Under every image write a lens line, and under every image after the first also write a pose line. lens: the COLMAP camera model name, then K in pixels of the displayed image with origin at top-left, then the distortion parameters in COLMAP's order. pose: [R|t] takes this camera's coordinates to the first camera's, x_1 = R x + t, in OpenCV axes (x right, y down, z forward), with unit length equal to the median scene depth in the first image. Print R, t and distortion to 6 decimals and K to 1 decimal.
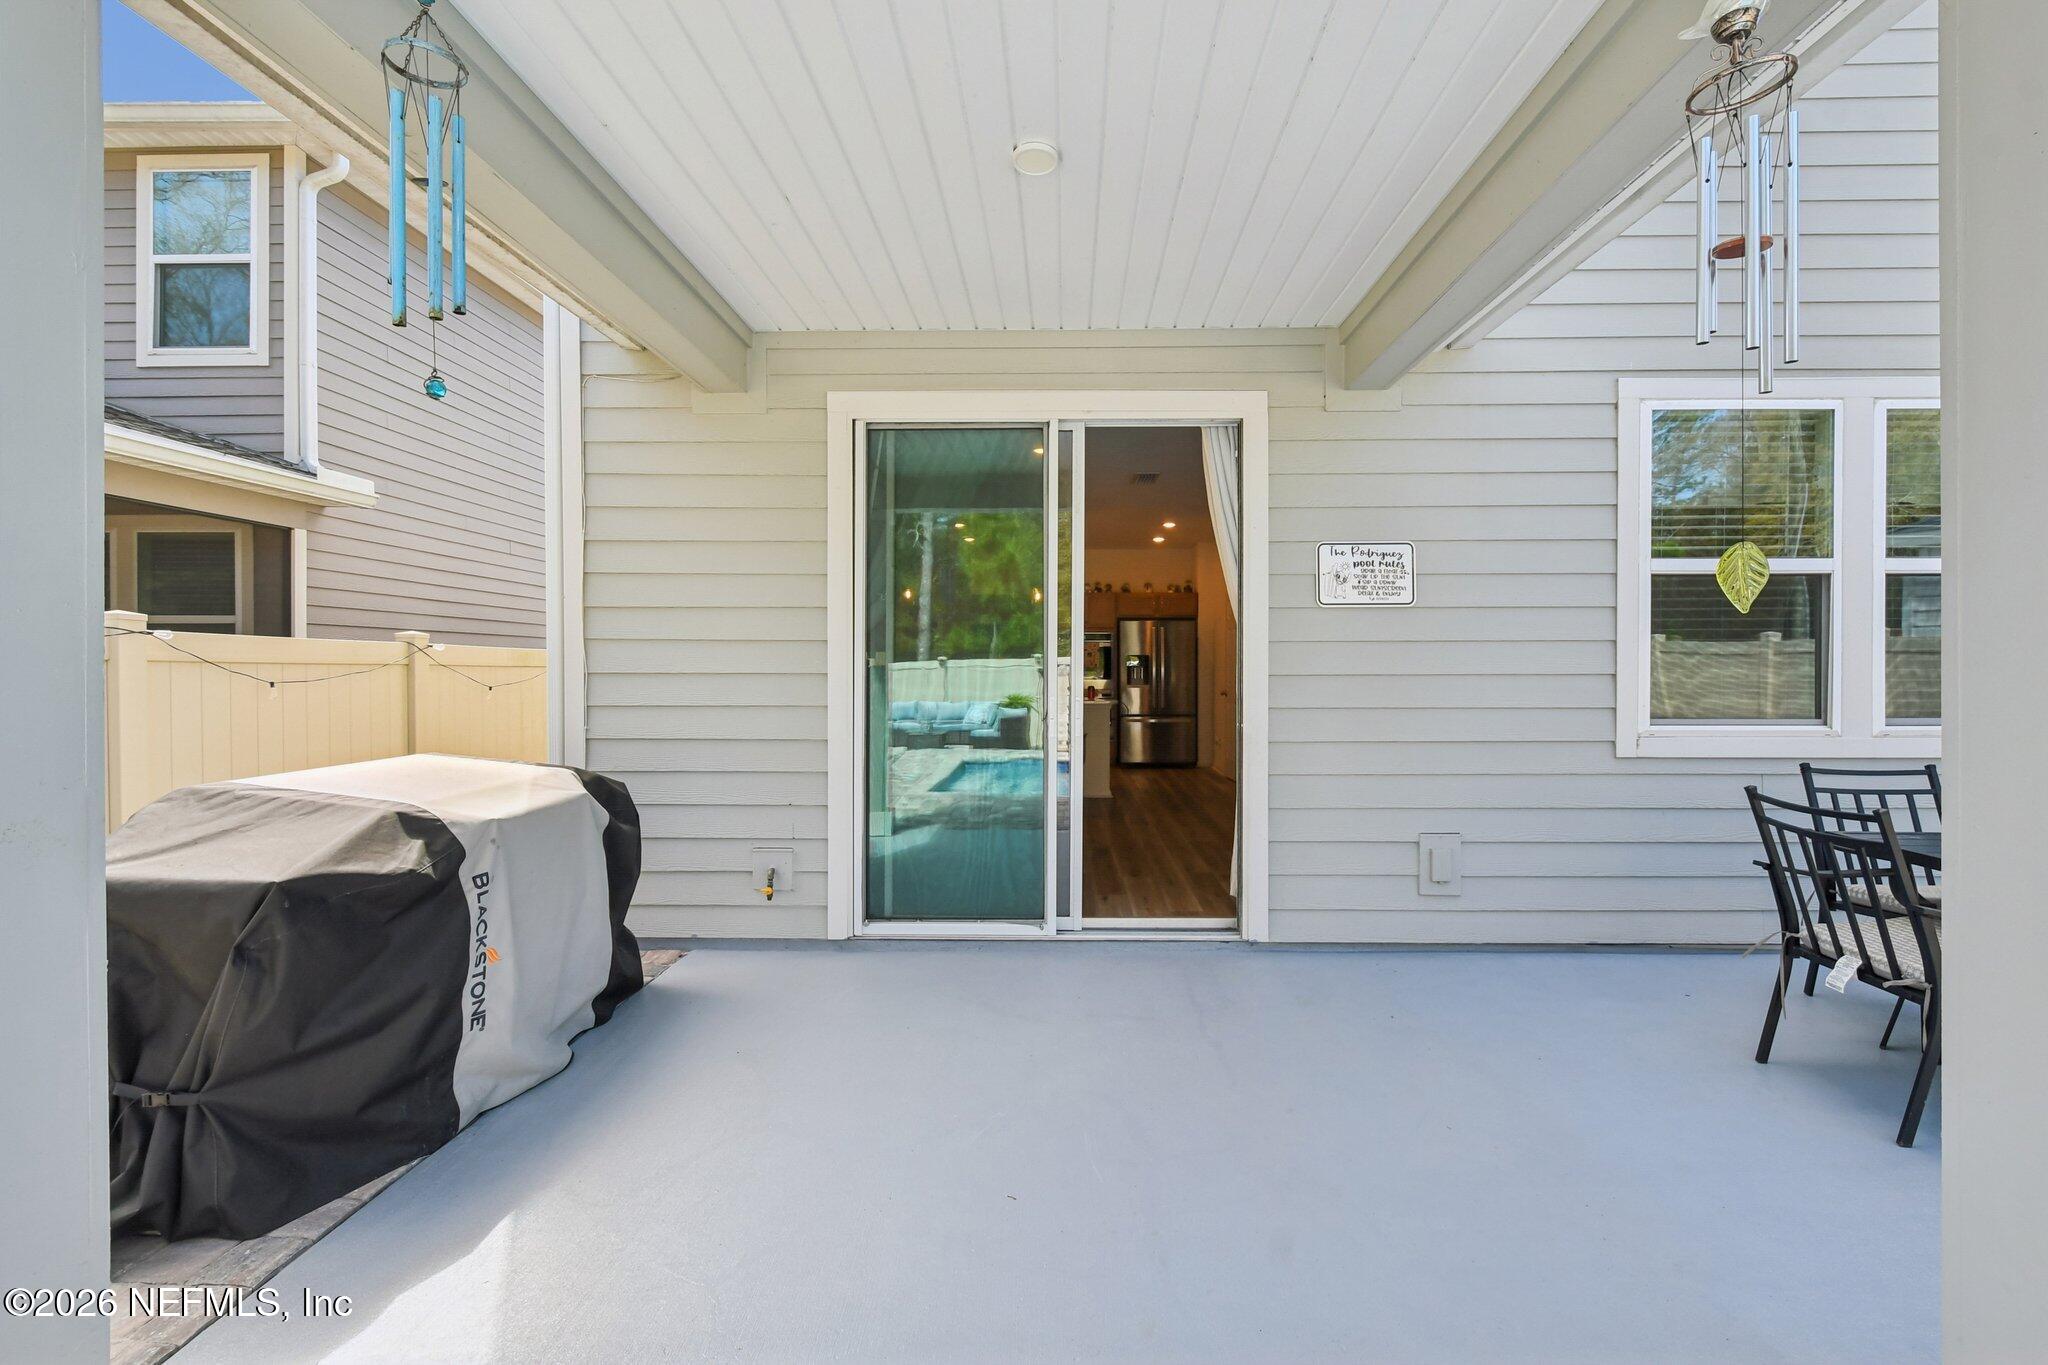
lens RADIAL K [[901.4, 0, 1045.2], [0, 901.4, 671.3], [0, 0, 1]] dist [0.005152, -0.004187]
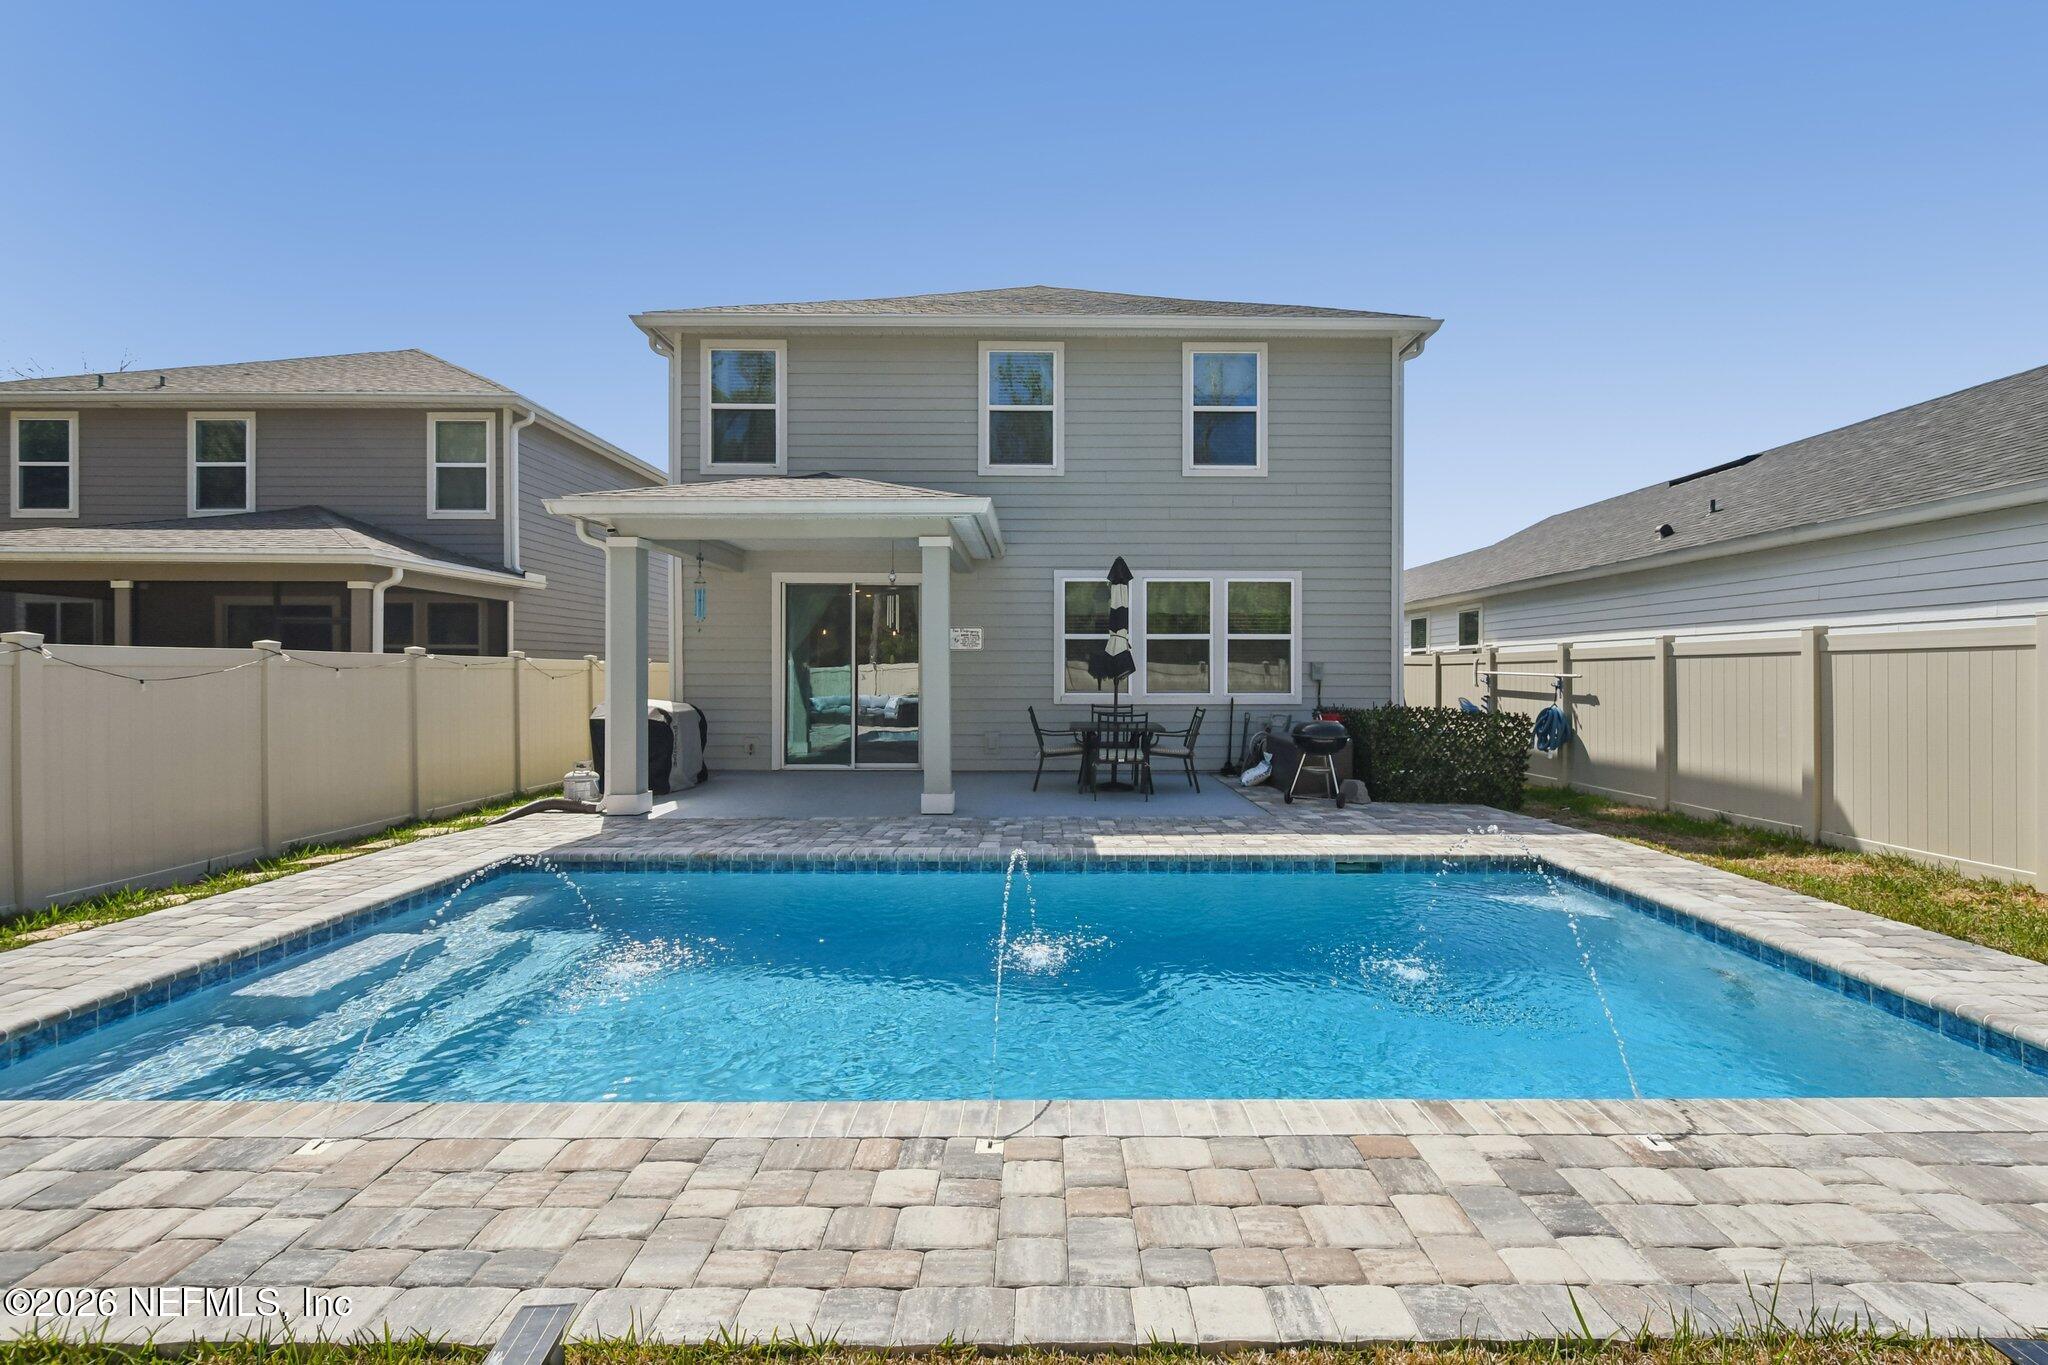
lens RADIAL K [[901.4, 0, 1056.7], [0, 901.4, 676.9], [0, 0, 1]] dist [0.005152, -0.004187]
pose [[0.999573, 0.002269, 0.029146, 0.552903], [-0.002225, 0.999996, -0.001570, 0.014046], [-0.029149, 0.001504, 0.999574, -1.790899]]
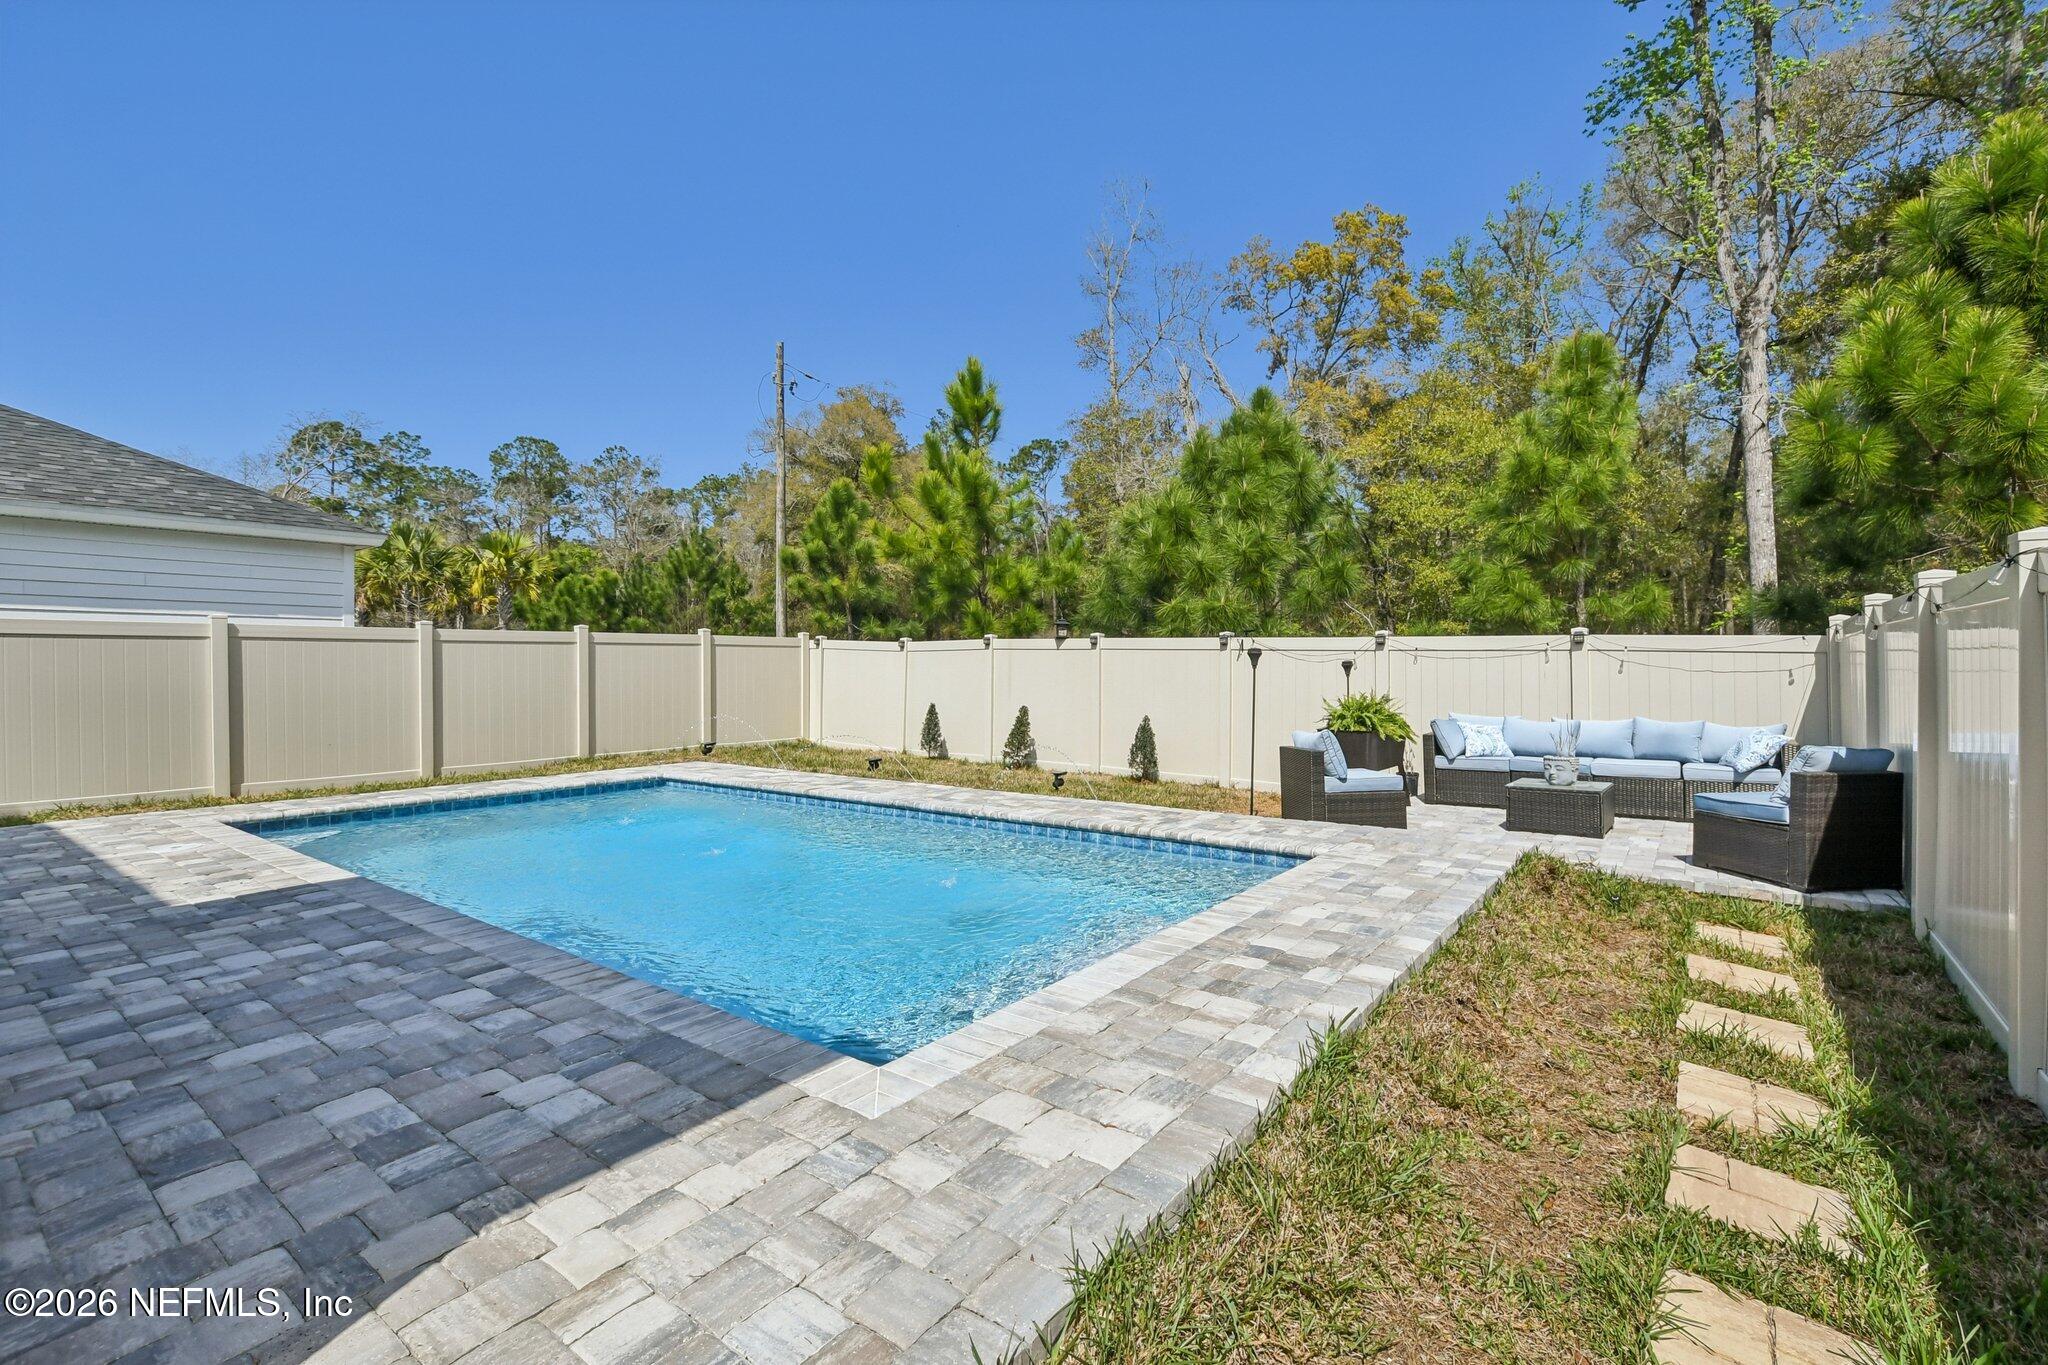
lens RADIAL K [[901.4, 0, 1044.2], [0, 901.4, 666.5], [0, 0, 1]] dist [0.005152, -0.004187]
pose [[-0.811234, 0.007996, 0.584666, -0.781564], [0.011228, 0.999935, 0.001905, 0.046102], [-0.584613, 0.008110, -0.811272, 0.226059]]
